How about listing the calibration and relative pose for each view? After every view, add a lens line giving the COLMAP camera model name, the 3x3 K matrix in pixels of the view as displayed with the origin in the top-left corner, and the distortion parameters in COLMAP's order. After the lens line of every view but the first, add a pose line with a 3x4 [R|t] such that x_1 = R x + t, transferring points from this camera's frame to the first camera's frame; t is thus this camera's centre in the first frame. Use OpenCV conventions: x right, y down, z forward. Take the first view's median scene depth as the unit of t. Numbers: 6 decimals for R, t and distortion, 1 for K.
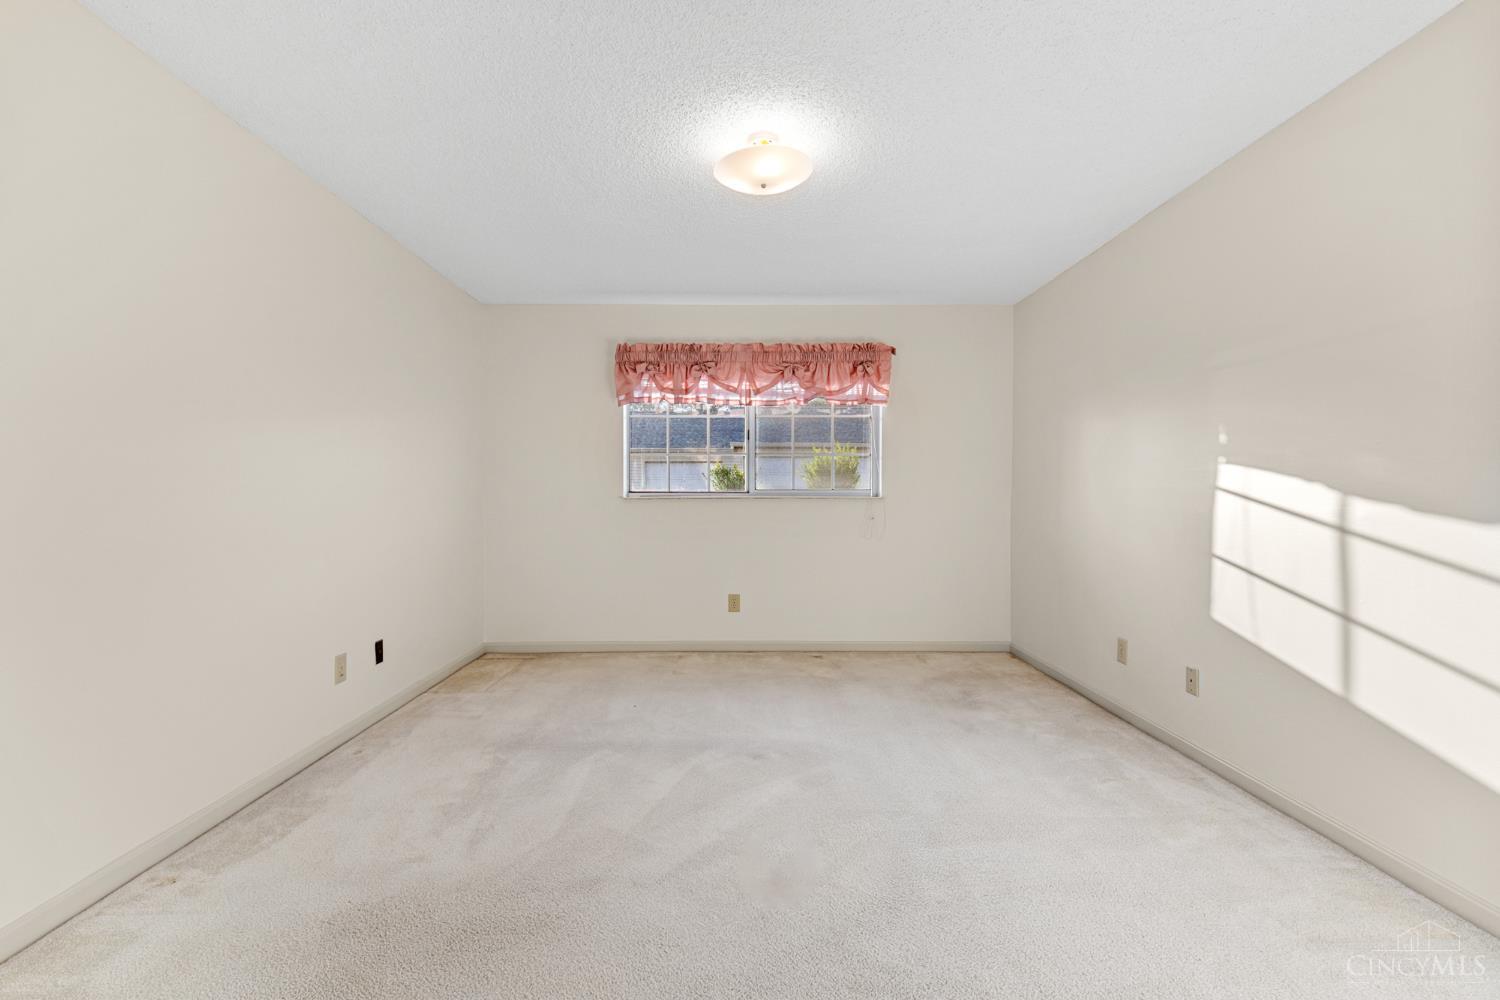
lens RADIAL K [[706.6, 0, 748.1], [0, 706.6, 503.6], [0, 0, 1]] dist [0.002158, 0.000178]
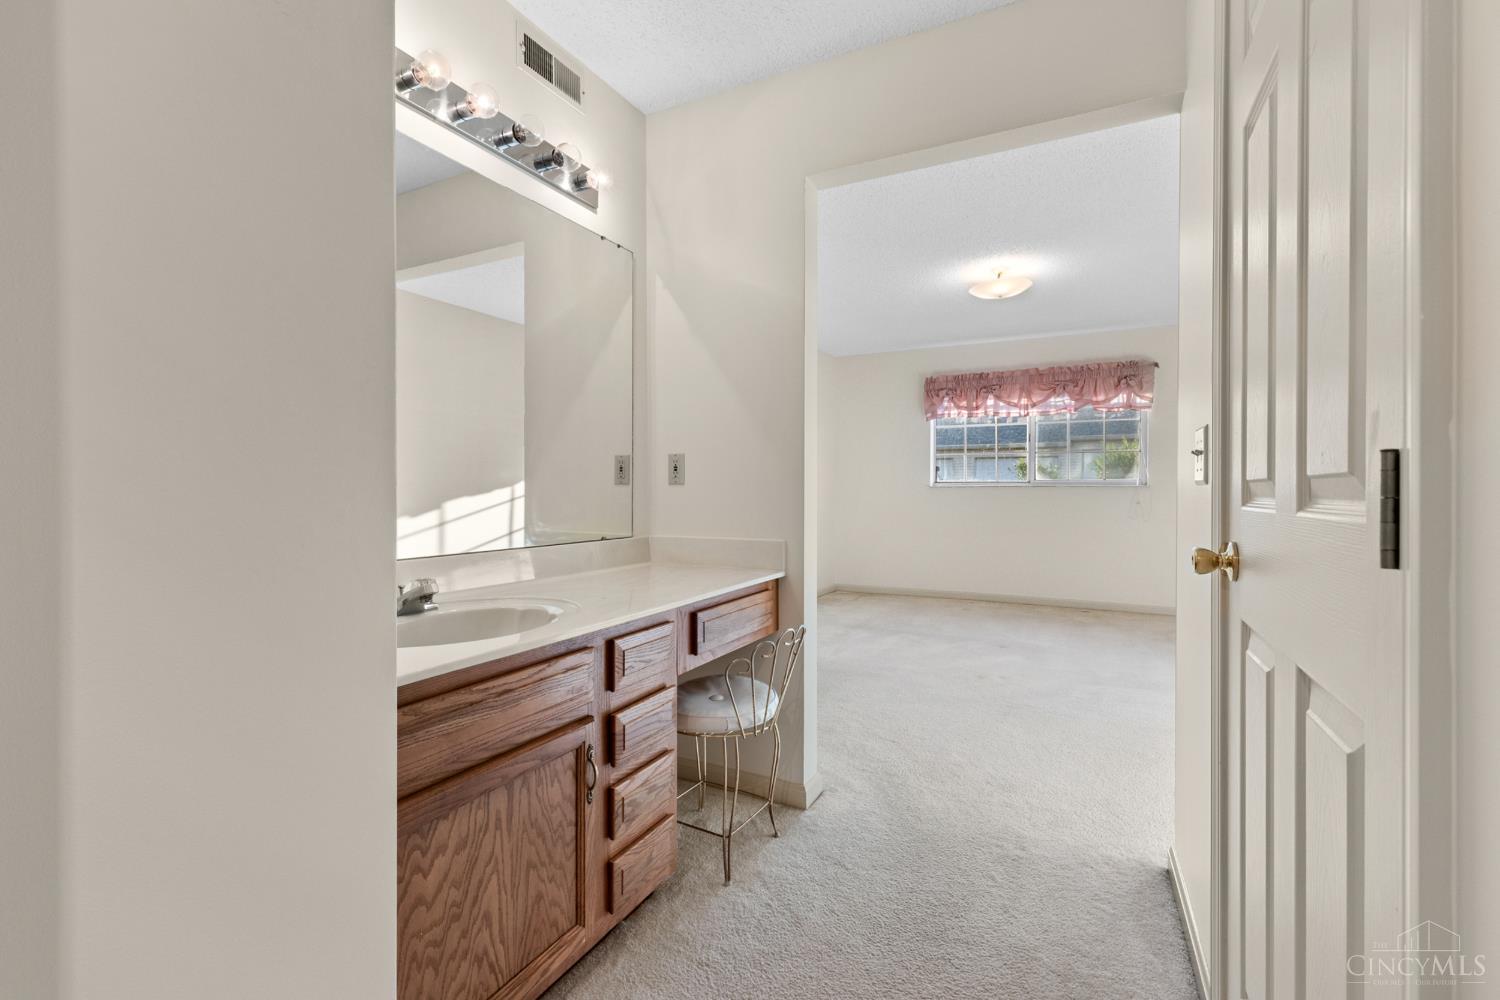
lens RADIAL K [[673.2, 0, 747.3], [0, 673.2, 498.5], [0, 0, 1]] dist [0.005529, -0.000558]
pose [[0.891212, 0.005134, -0.453558, 0.107305], [-0.008469, 0.999950, -0.005320, 0.025629], [0.453508, 0.008583, 0.891211, -0.352229]]
